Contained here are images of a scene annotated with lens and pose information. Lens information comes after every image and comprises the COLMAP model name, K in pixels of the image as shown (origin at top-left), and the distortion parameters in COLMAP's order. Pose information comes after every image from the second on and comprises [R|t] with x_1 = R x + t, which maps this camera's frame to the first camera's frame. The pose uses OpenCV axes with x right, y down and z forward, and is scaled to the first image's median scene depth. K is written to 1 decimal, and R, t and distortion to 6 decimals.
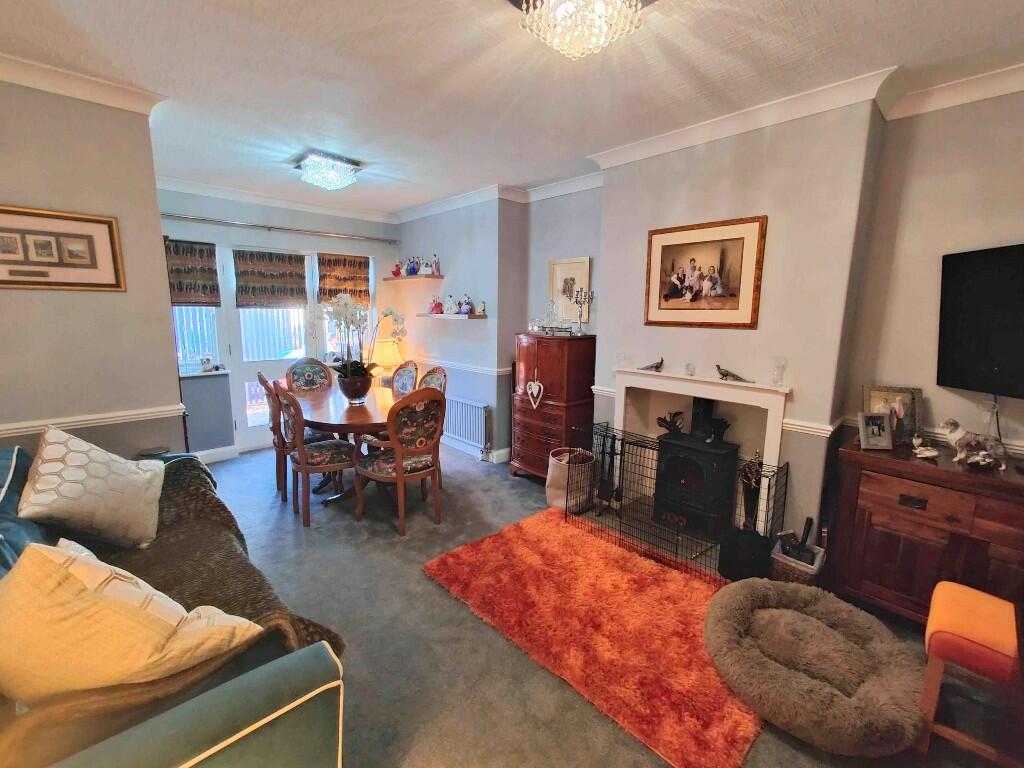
lens RADIAL K [[449.2, 0, 510.4], [0, 449.2, 381.7], [0, 0, 1]] dist [0.008942, -0.000868]
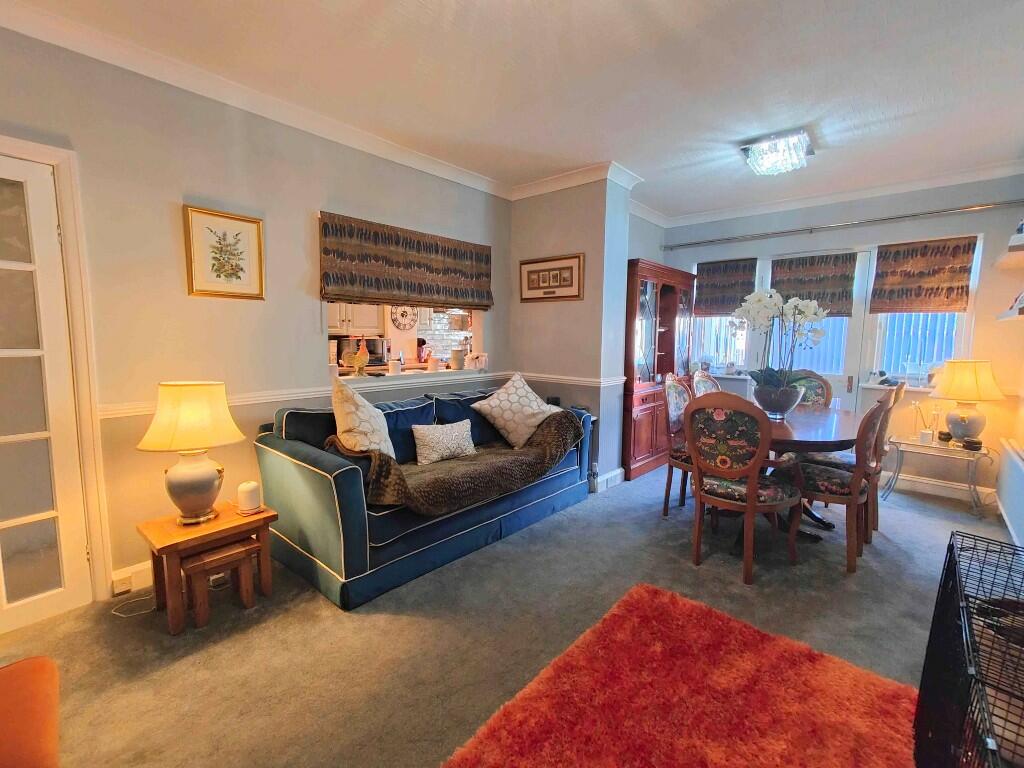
lens RADIAL K [[449.2, 0, 513.4], [0, 449.2, 379.7], [0, 0, 1]] dist [0.008942, -0.000868]
pose [[0.088460, 0.091636, -0.991856, 0.555321], [-0.170772, 0.982411, 0.075533, -0.005137], [0.981332, 0.162700, 0.102553, 0.538619]]
